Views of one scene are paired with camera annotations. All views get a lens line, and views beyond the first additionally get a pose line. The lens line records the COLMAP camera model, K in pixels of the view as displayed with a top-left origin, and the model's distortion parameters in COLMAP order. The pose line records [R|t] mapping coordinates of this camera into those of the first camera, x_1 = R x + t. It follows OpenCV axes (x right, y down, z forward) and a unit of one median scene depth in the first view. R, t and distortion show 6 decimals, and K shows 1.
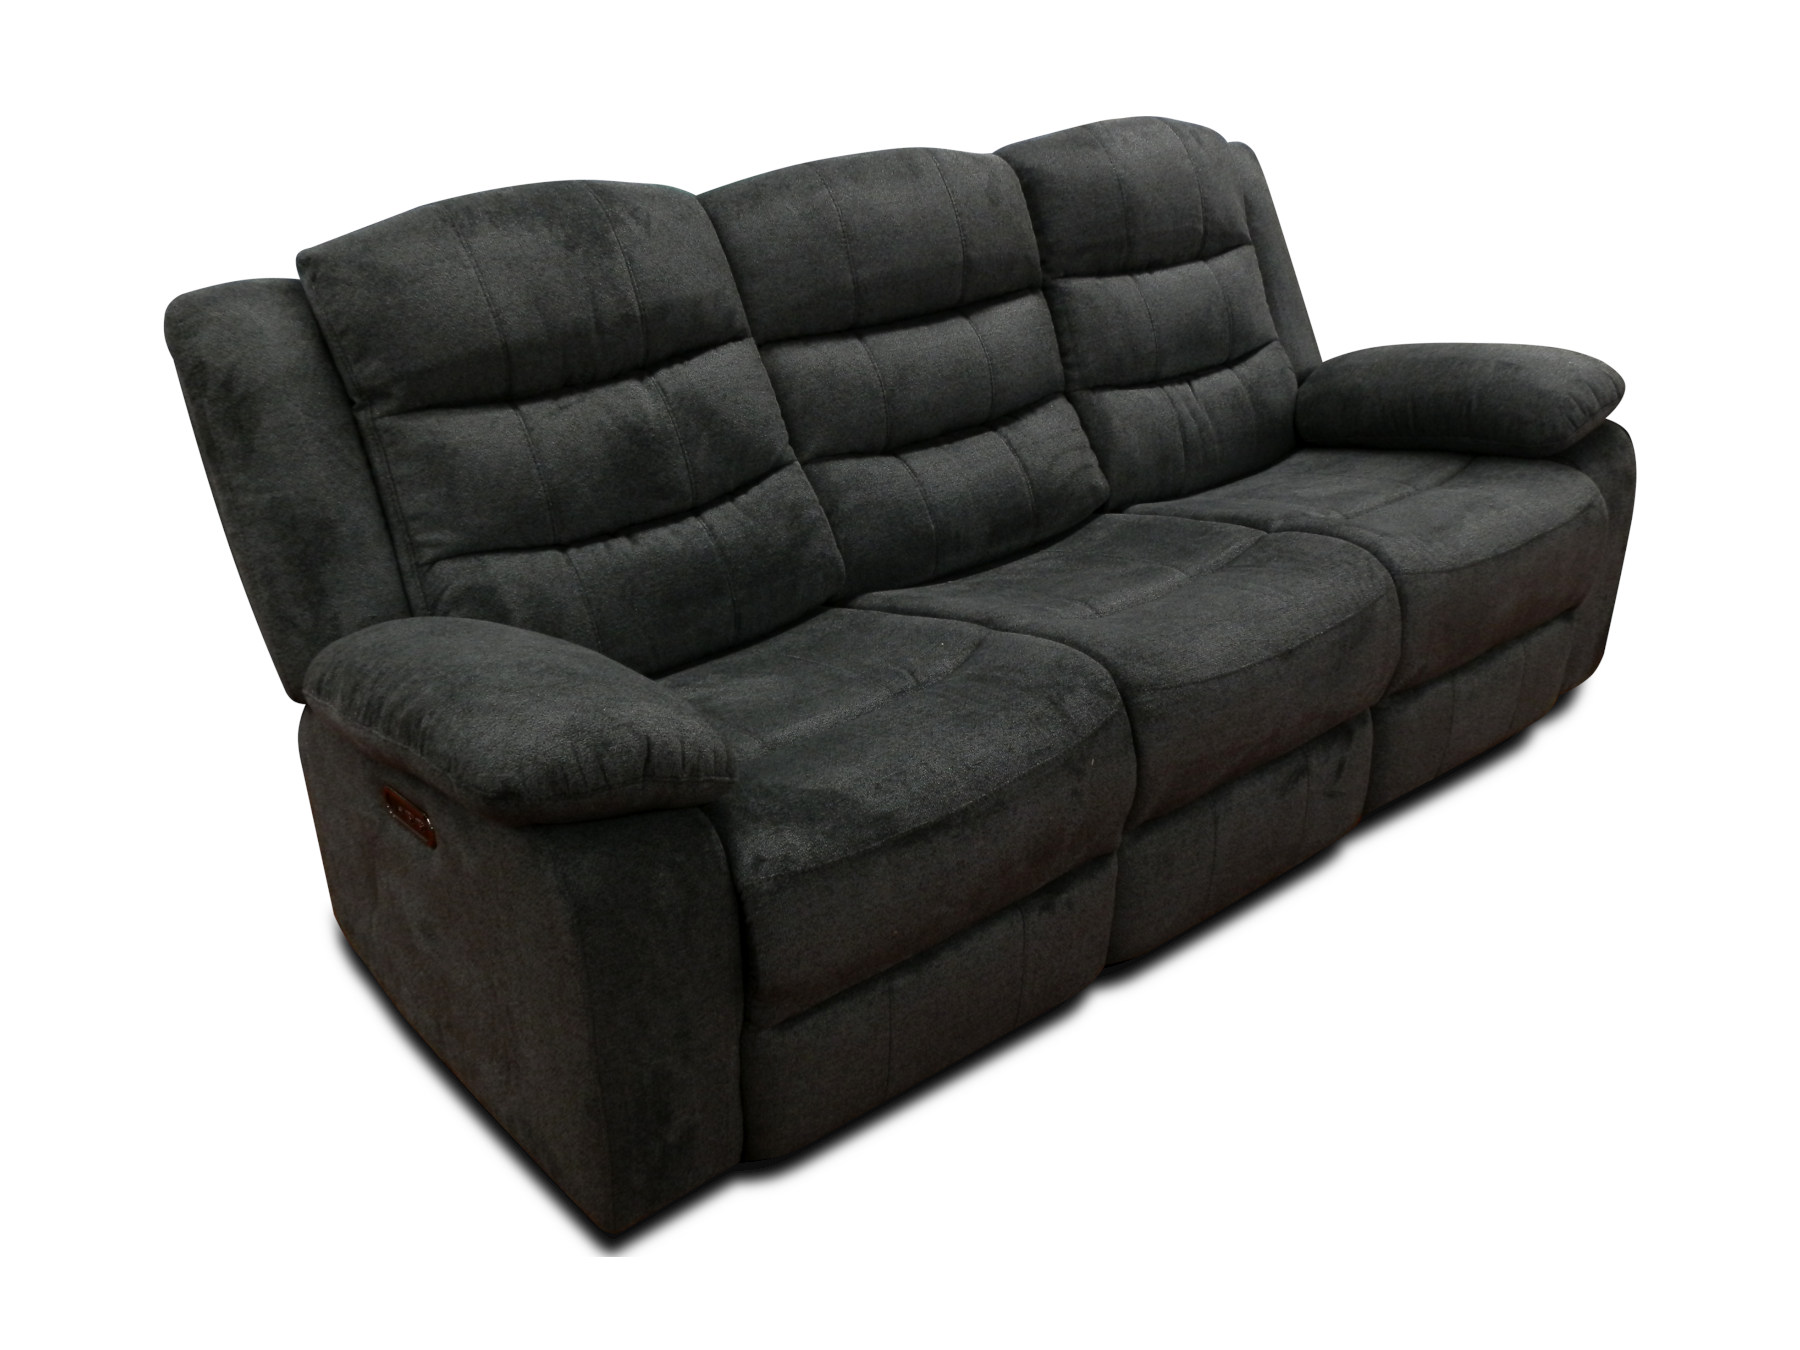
lens RADIAL K [[1430.5, 0, 900.0], [0, 1430.5, 675.0], [0, 0, 1]] dist [0.013677, 0.001645]
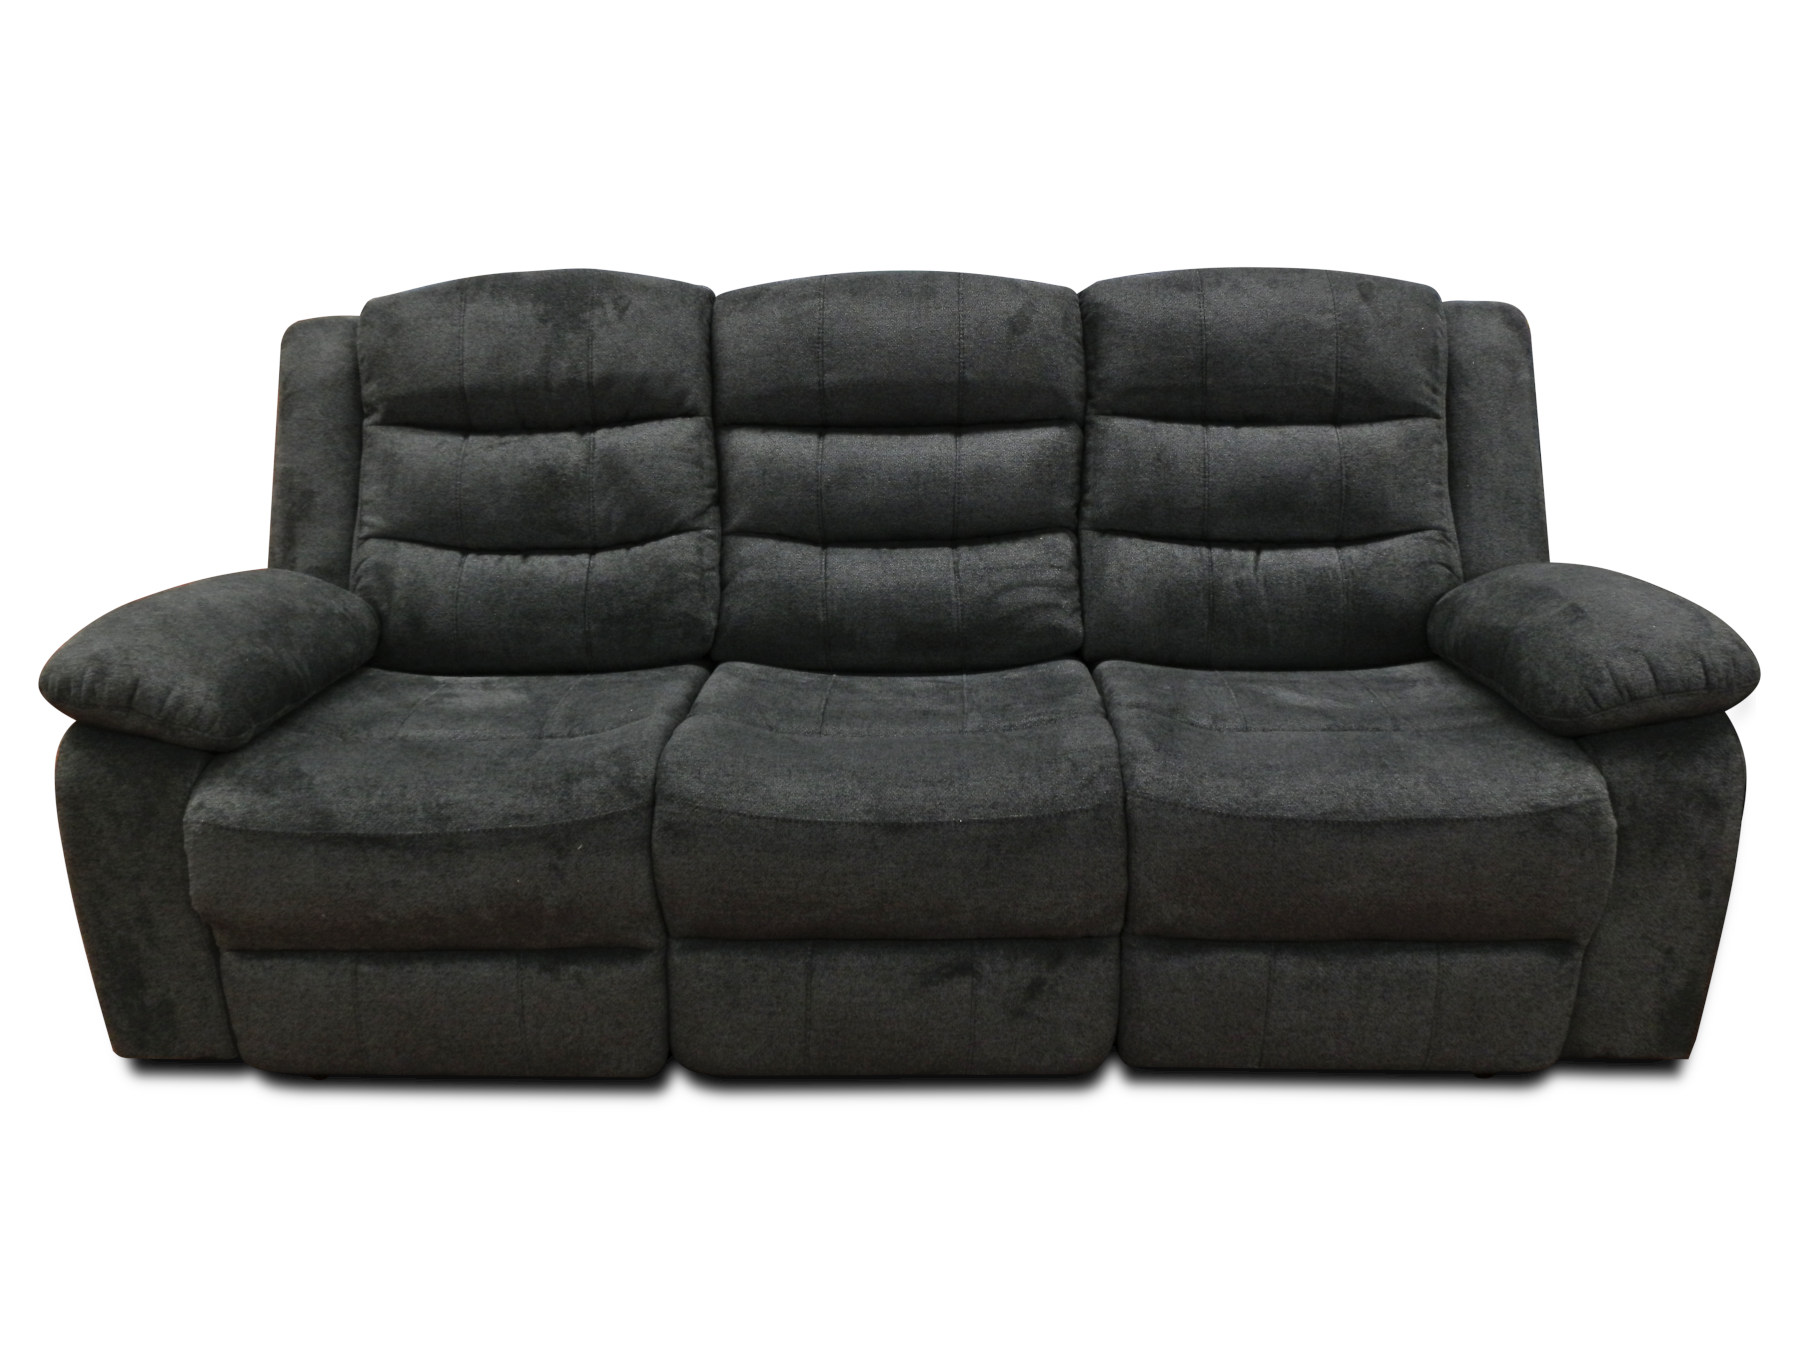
lens RADIAL K [[1336.6, 0, 900.5], [0, 1336.6, 602.3], [0, 0, 1]] dist [0.013078, 0.002118]
pose [[0.780899, 0.234052, -0.579151, 0.695600], [-0.284775, 0.958588, 0.003417, -0.148512], [0.555967, 0.162259, 0.815213, 0.255806]]
